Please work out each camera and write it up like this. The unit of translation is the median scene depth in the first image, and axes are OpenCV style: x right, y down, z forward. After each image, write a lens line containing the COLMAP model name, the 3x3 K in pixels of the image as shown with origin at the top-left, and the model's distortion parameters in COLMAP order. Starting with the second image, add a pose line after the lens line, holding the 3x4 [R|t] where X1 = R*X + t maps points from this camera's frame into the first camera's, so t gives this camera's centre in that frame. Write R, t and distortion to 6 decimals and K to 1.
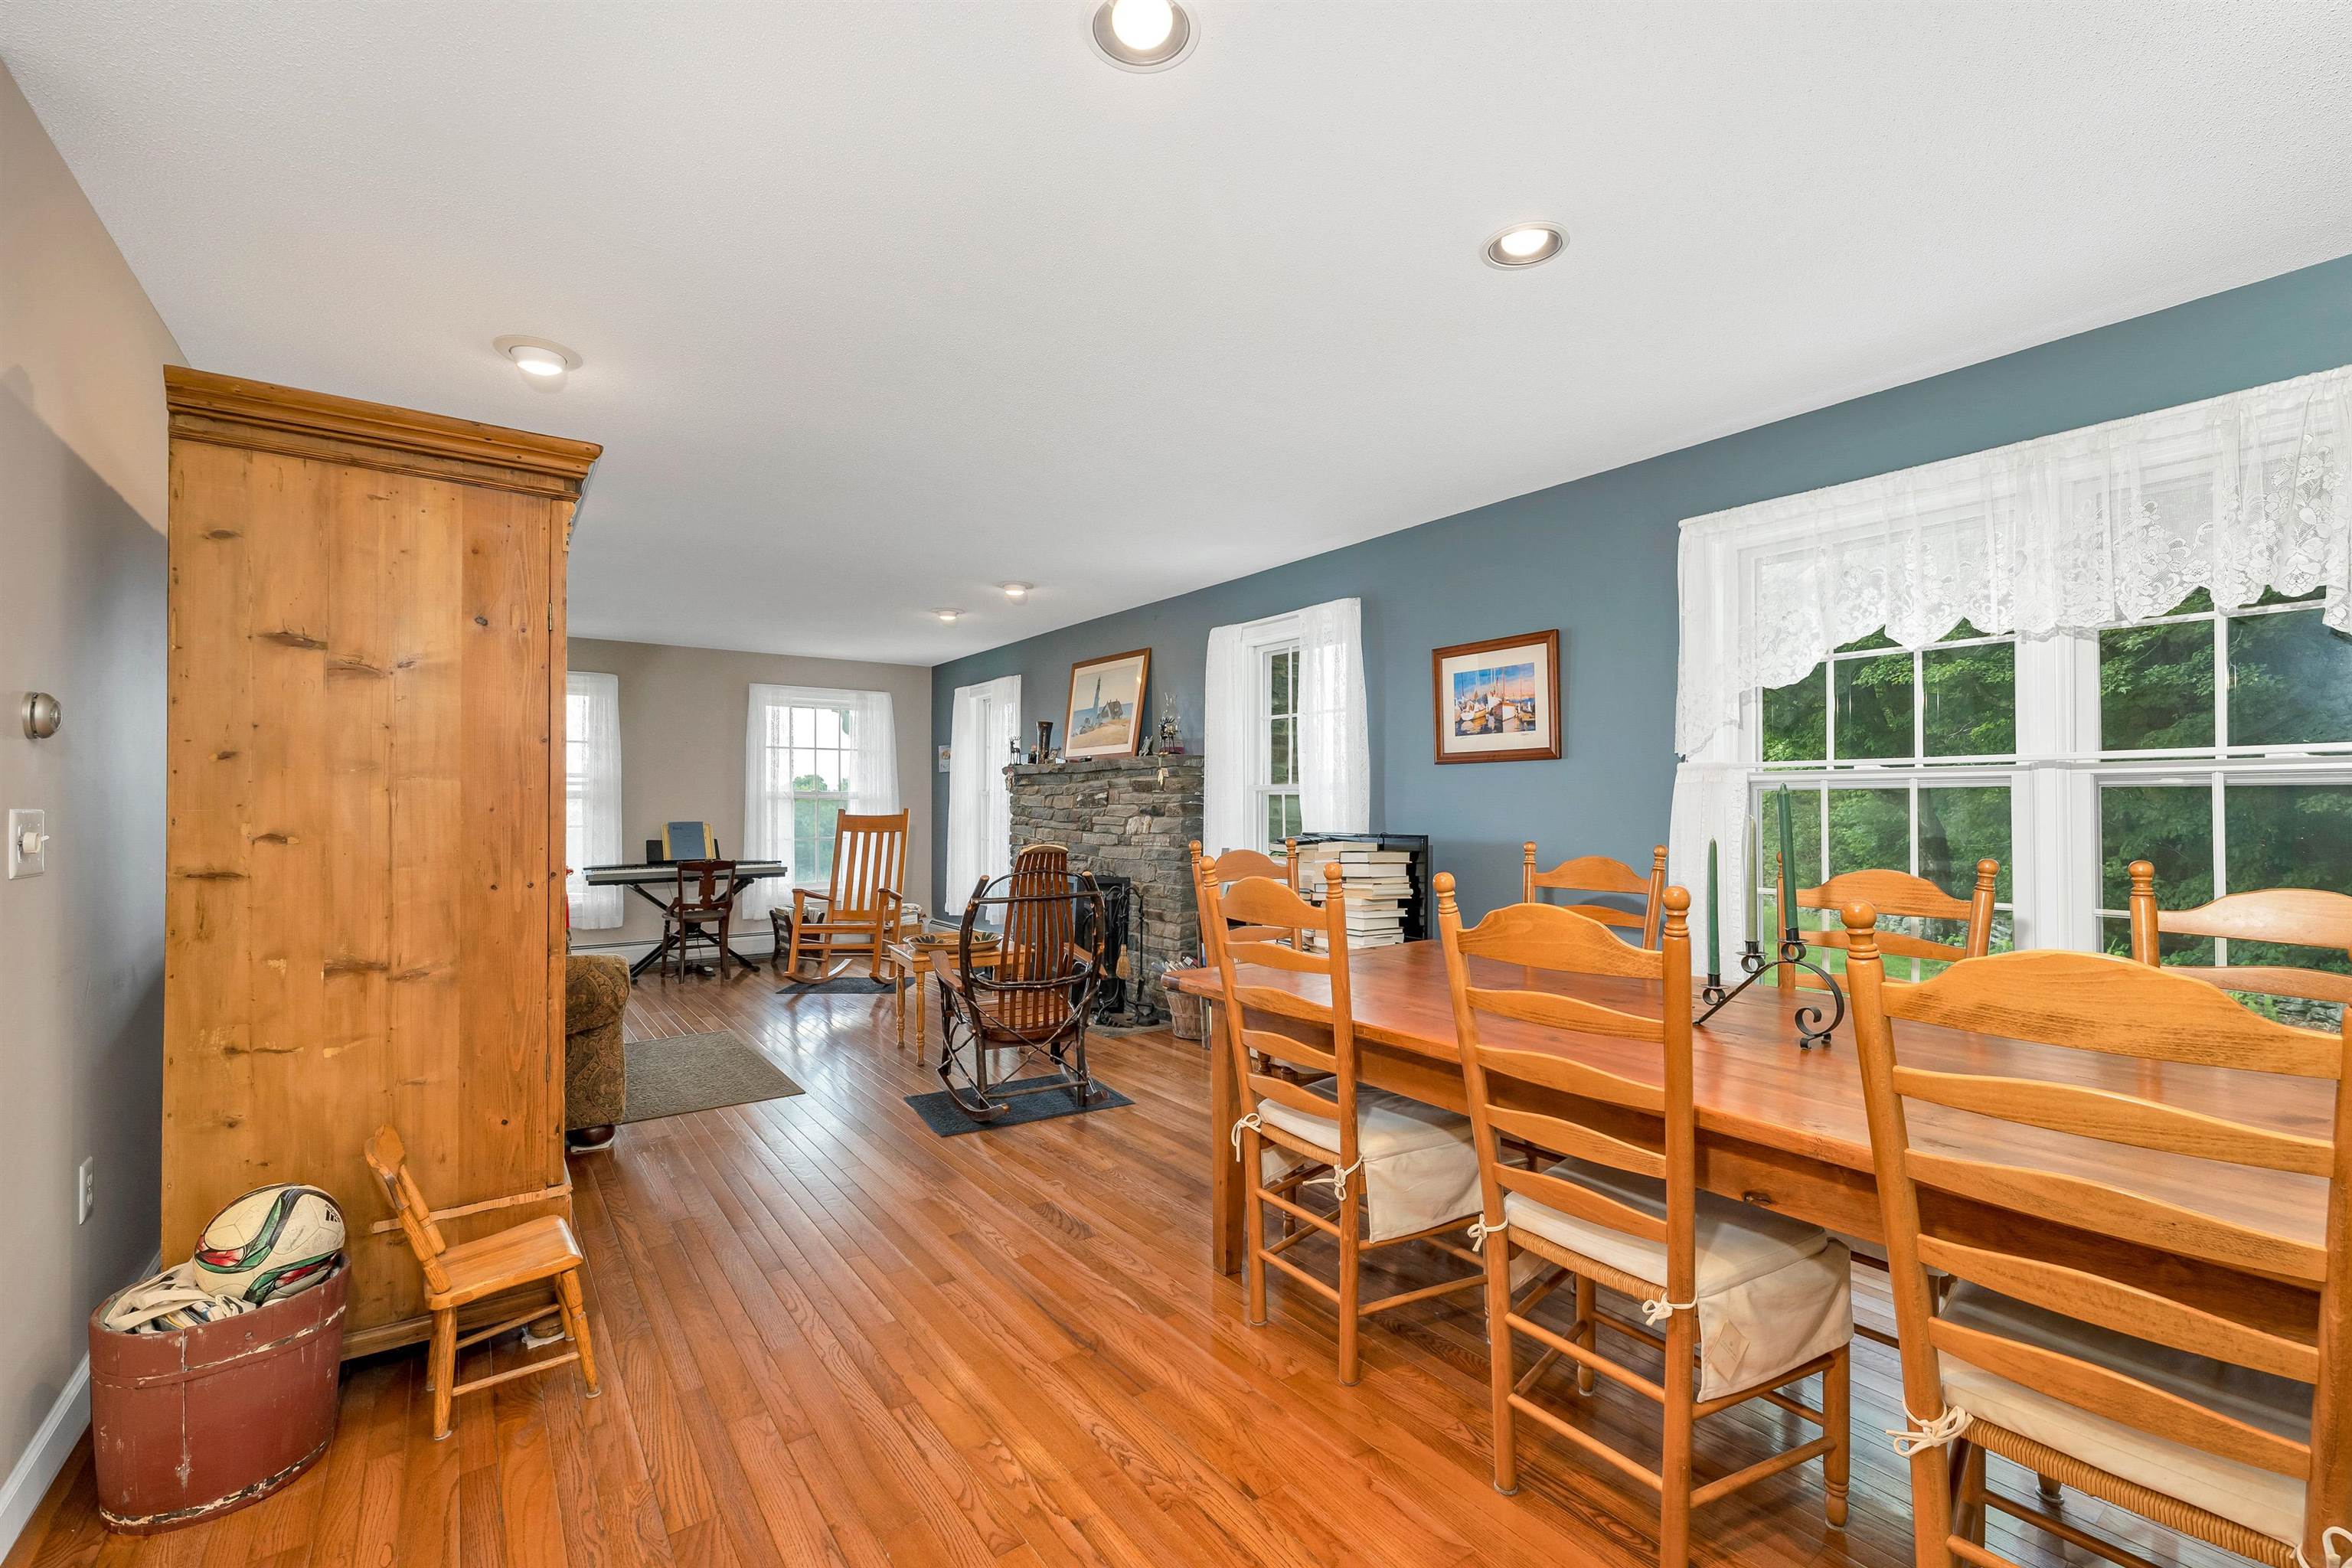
lens RADIAL K [[958.8, 0, 1130.4], [0, 958.8, 793.8], [0, 0, 1]] dist [0.003029, 0.000135]
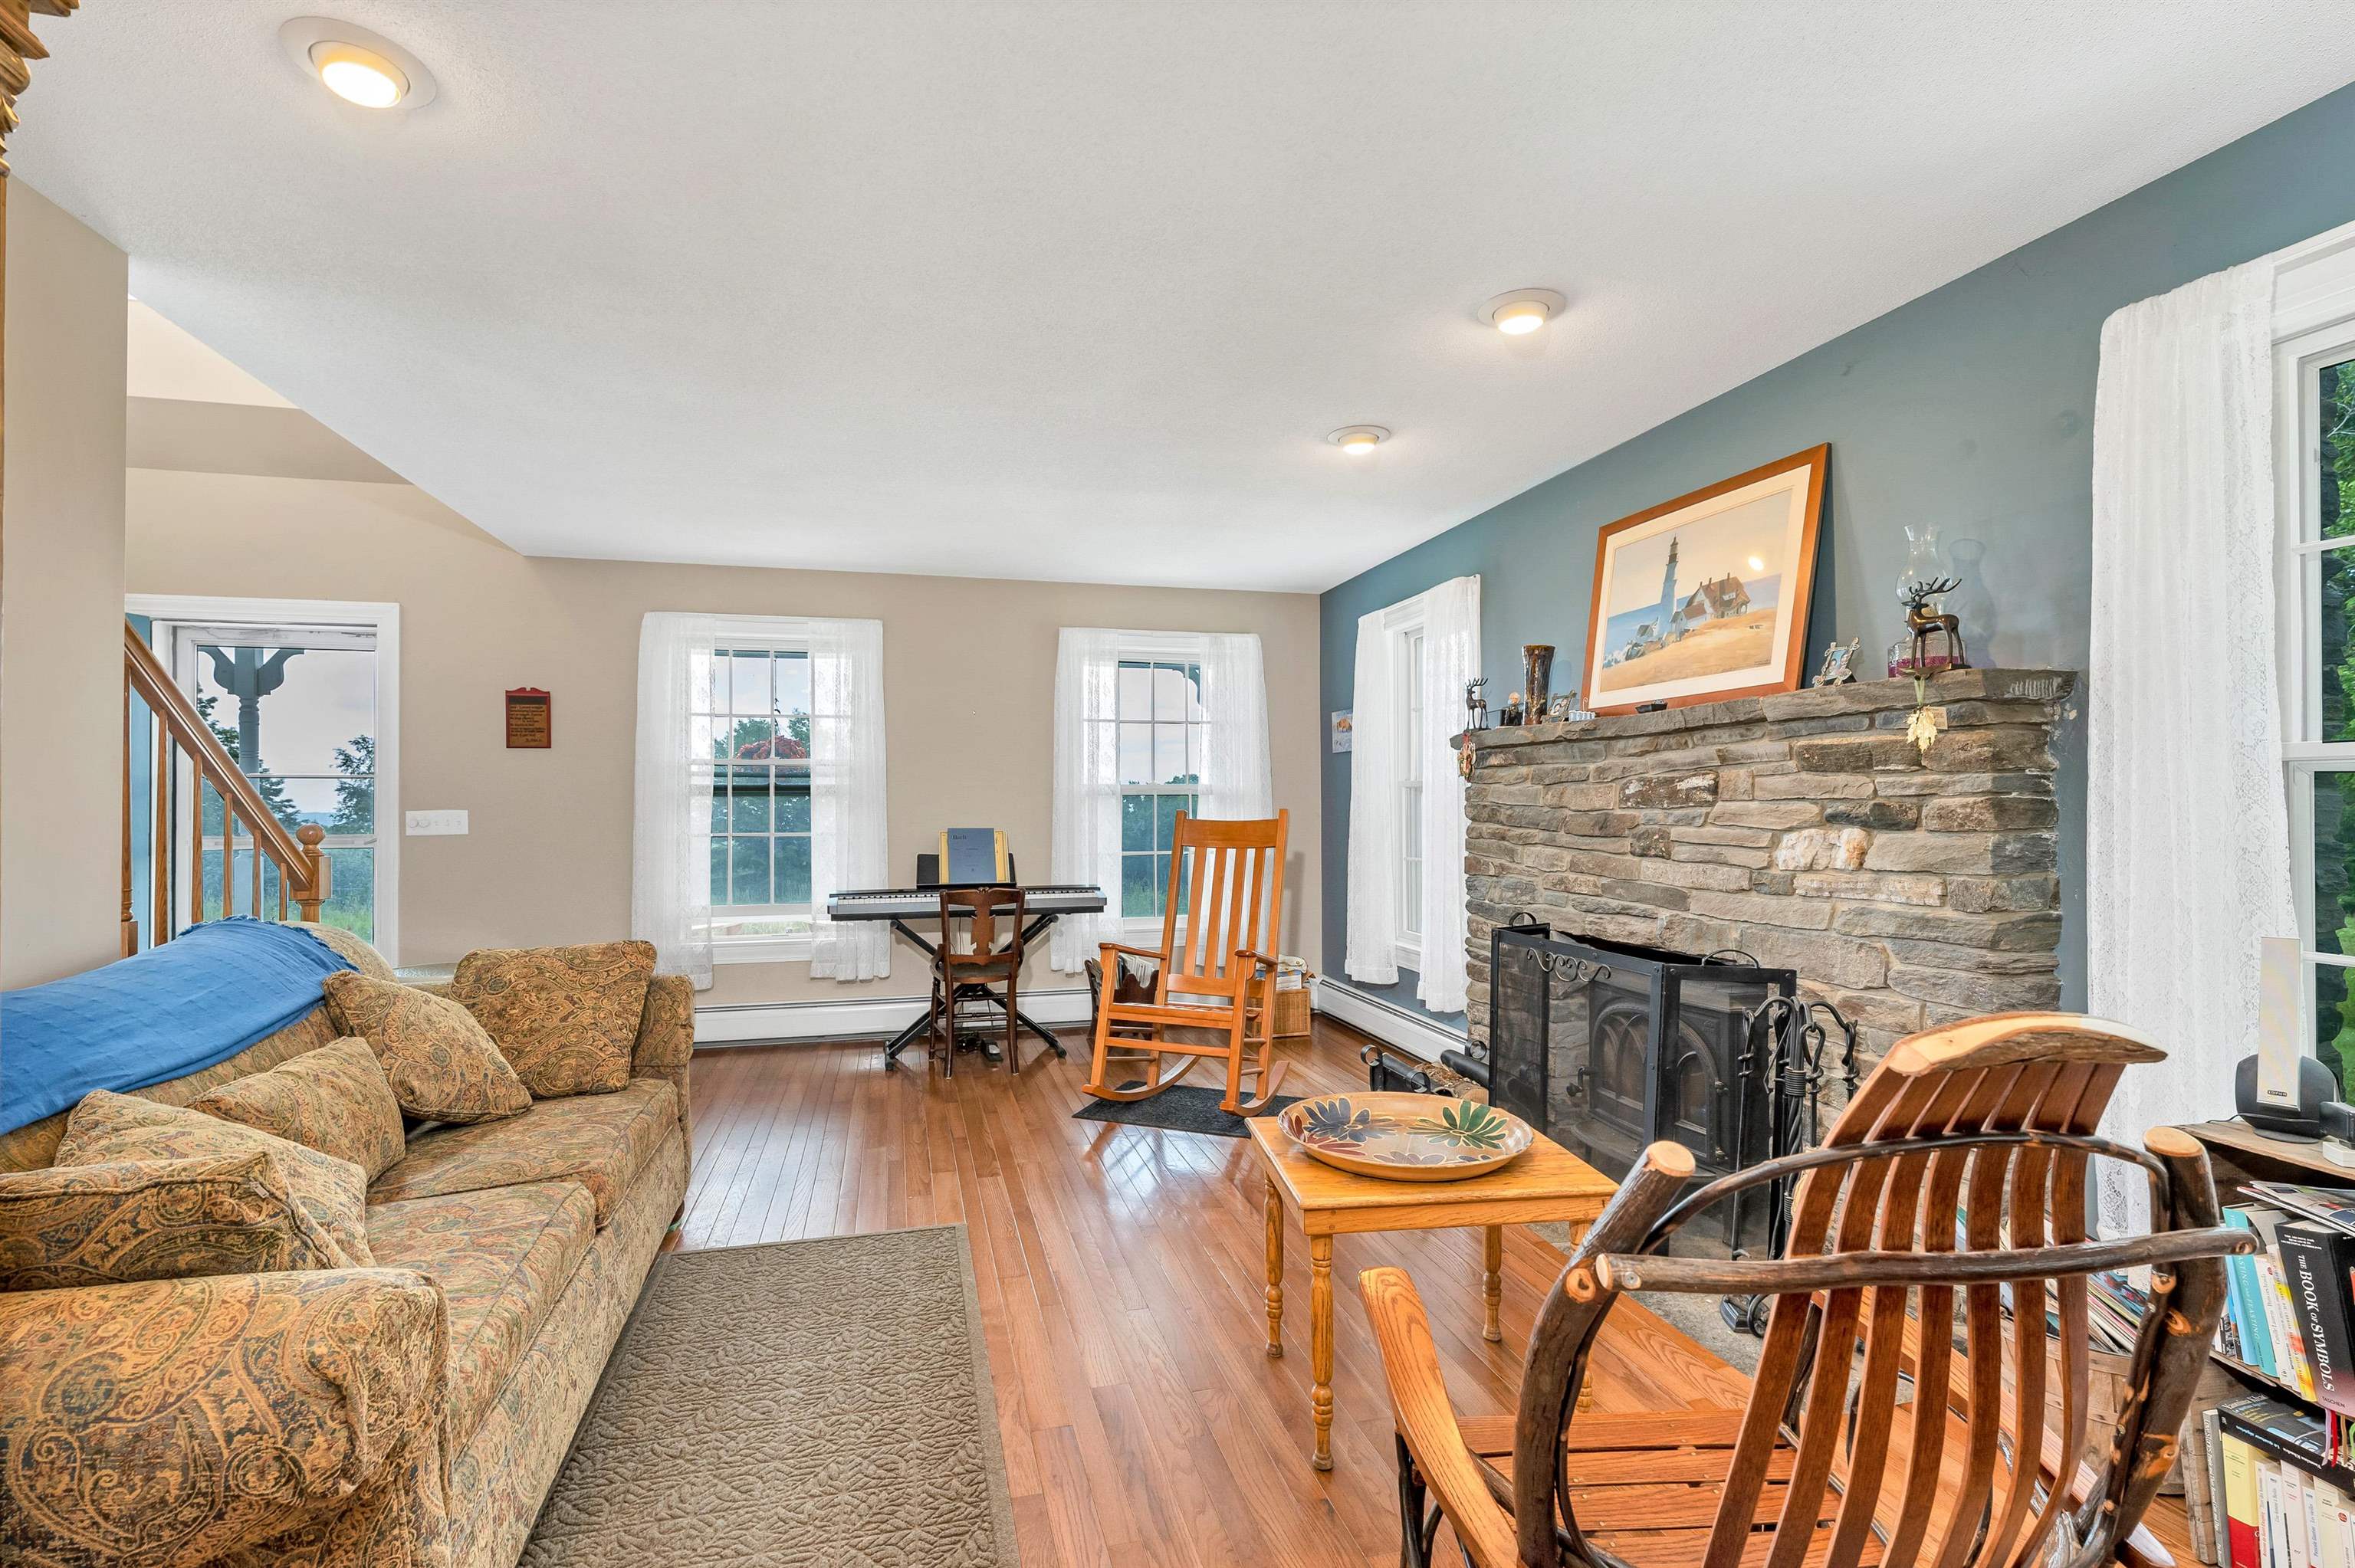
lens RADIAL K [[1010.9, 0, 1143.6], [0, 1010.9, 794.8], [0, 0, 1]] dist [-0.000858, -0.000412]
pose [[0.933576, -0.004702, -0.358350, -0.103702], [0.005756, 0.999982, 0.001875, 0.005504], [0.358334, -0.003813, 0.933585, 0.441660]]
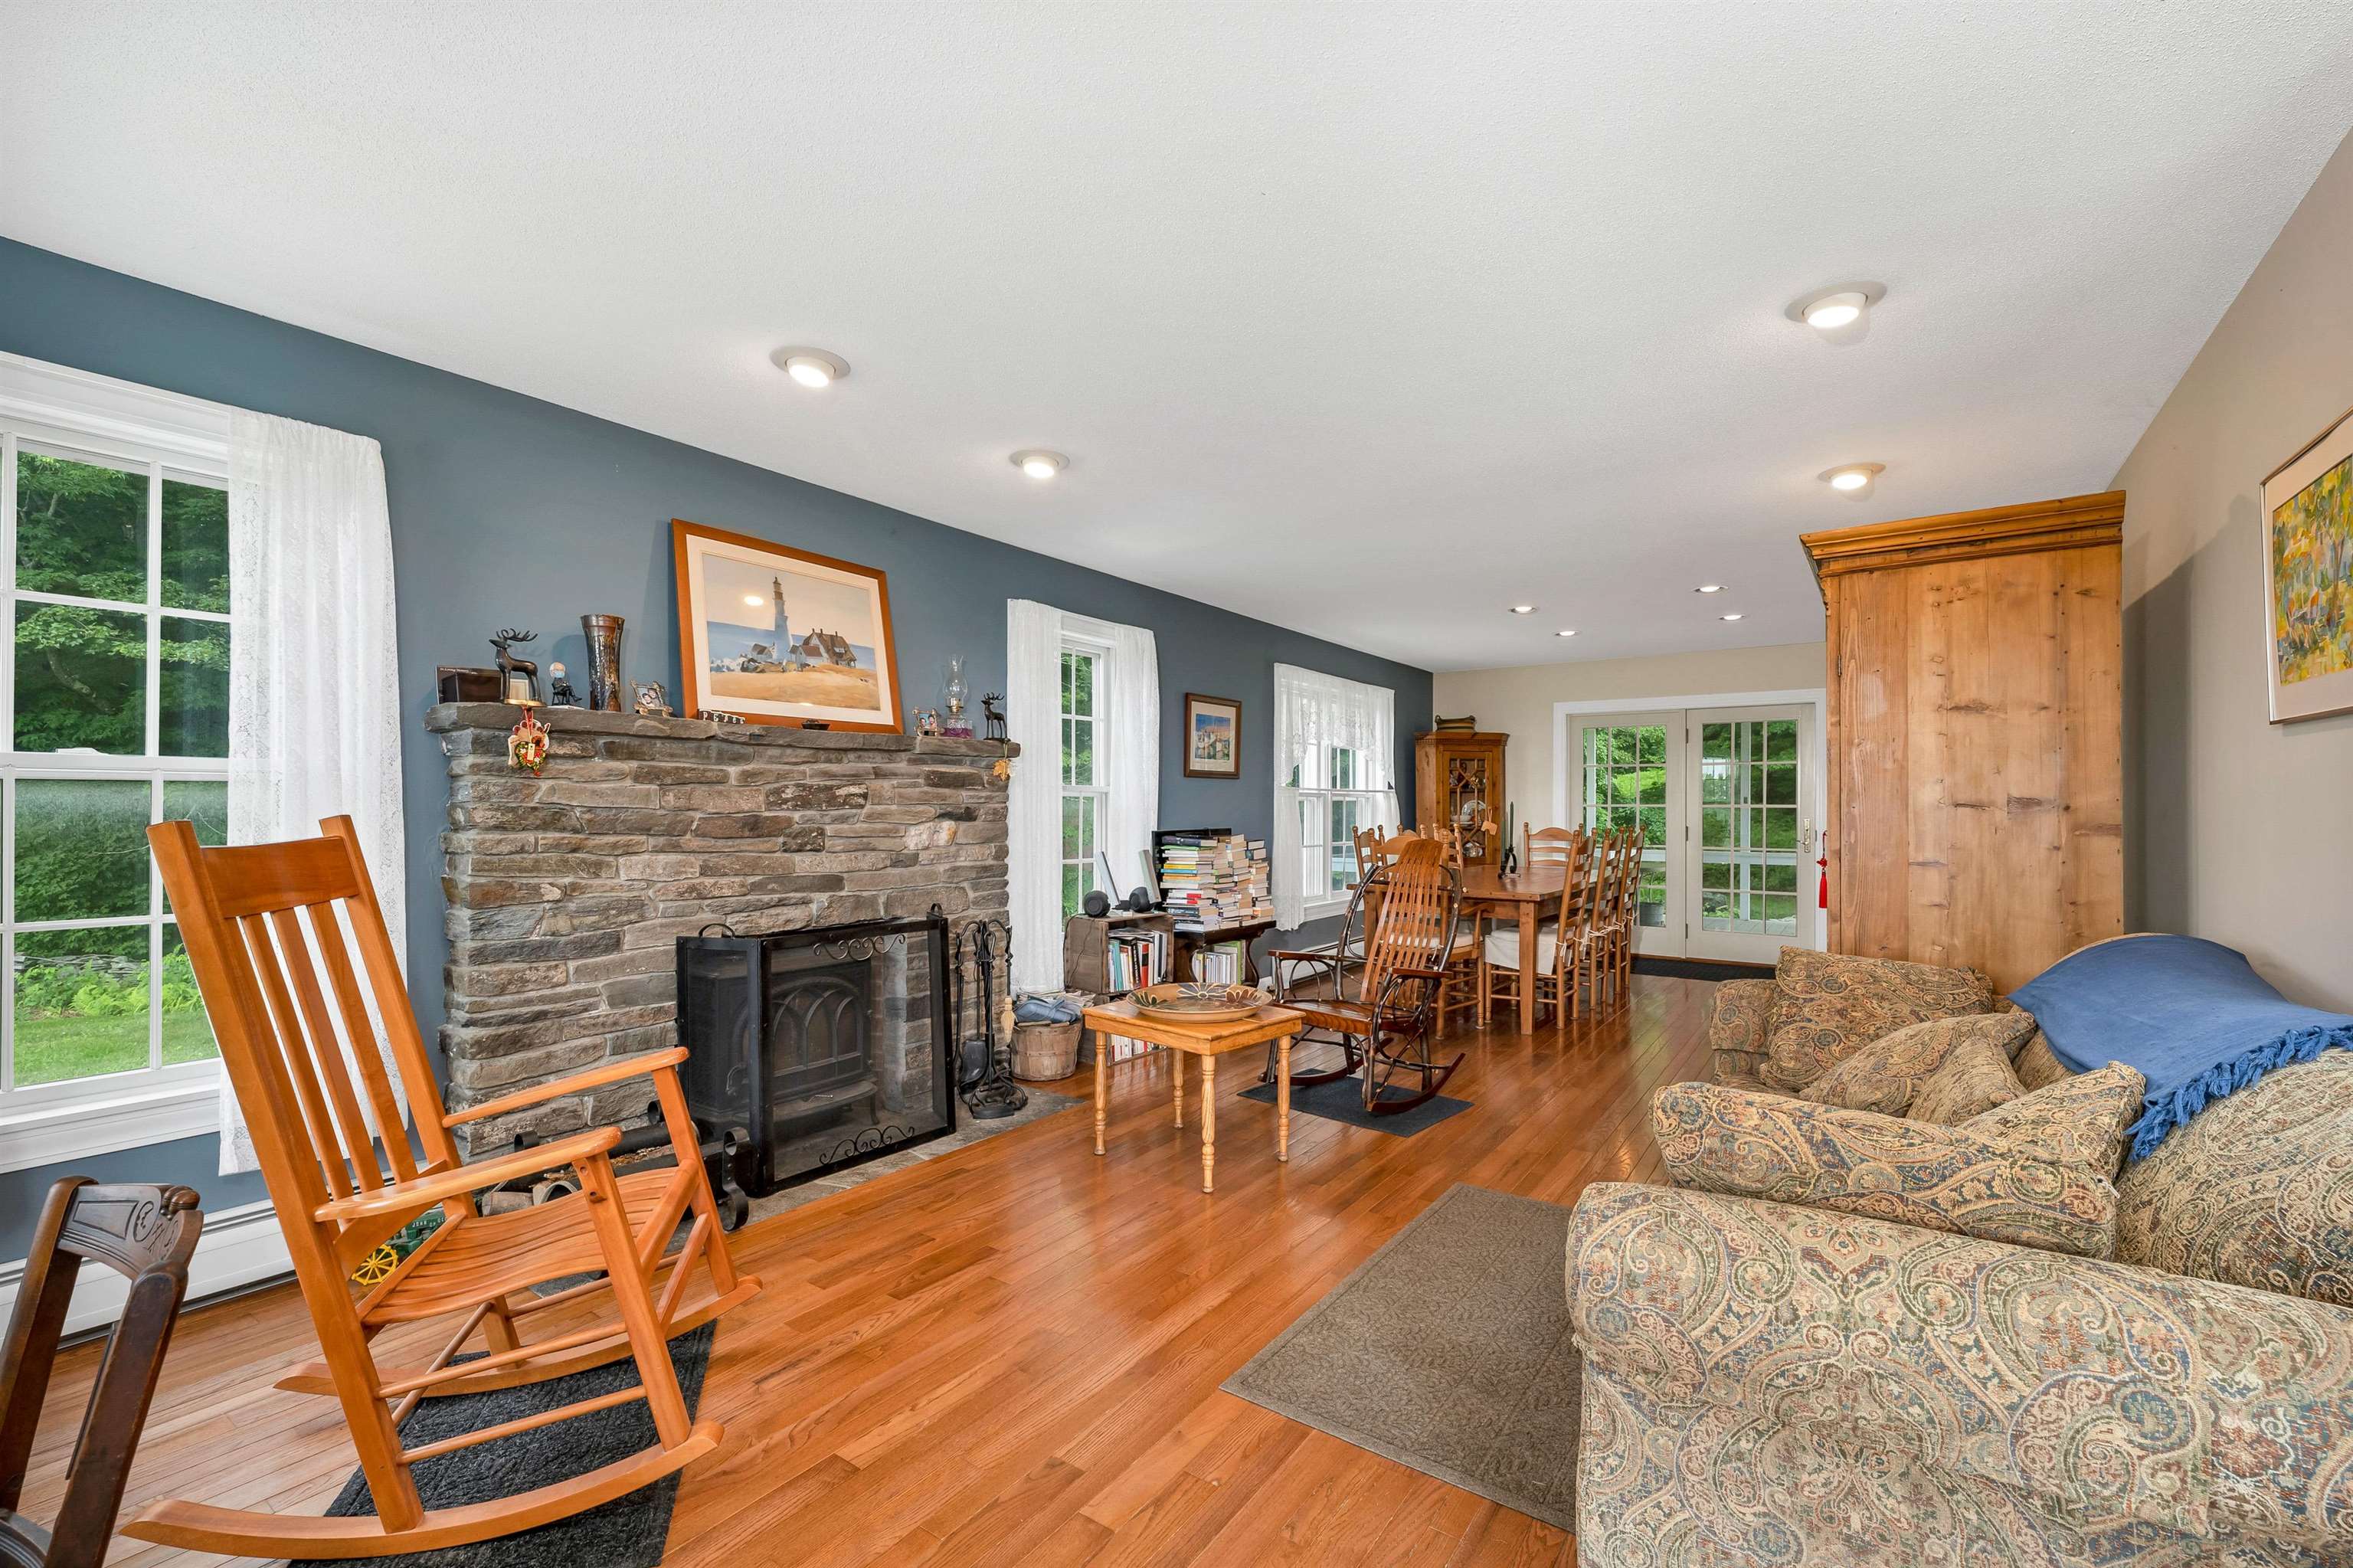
lens RADIAL K [[980.0, 0, 1169.3], [0, 980.0, 798.6], [0, 0, 1]] dist [0.000220, 0.000176]
pose [[-0.328888, 0.006505, 0.944347, -0.672834], [-0.014919, 0.999816, -0.012083, 0.011828], [-0.944251, -0.018063, -0.328730, 1.001417]]
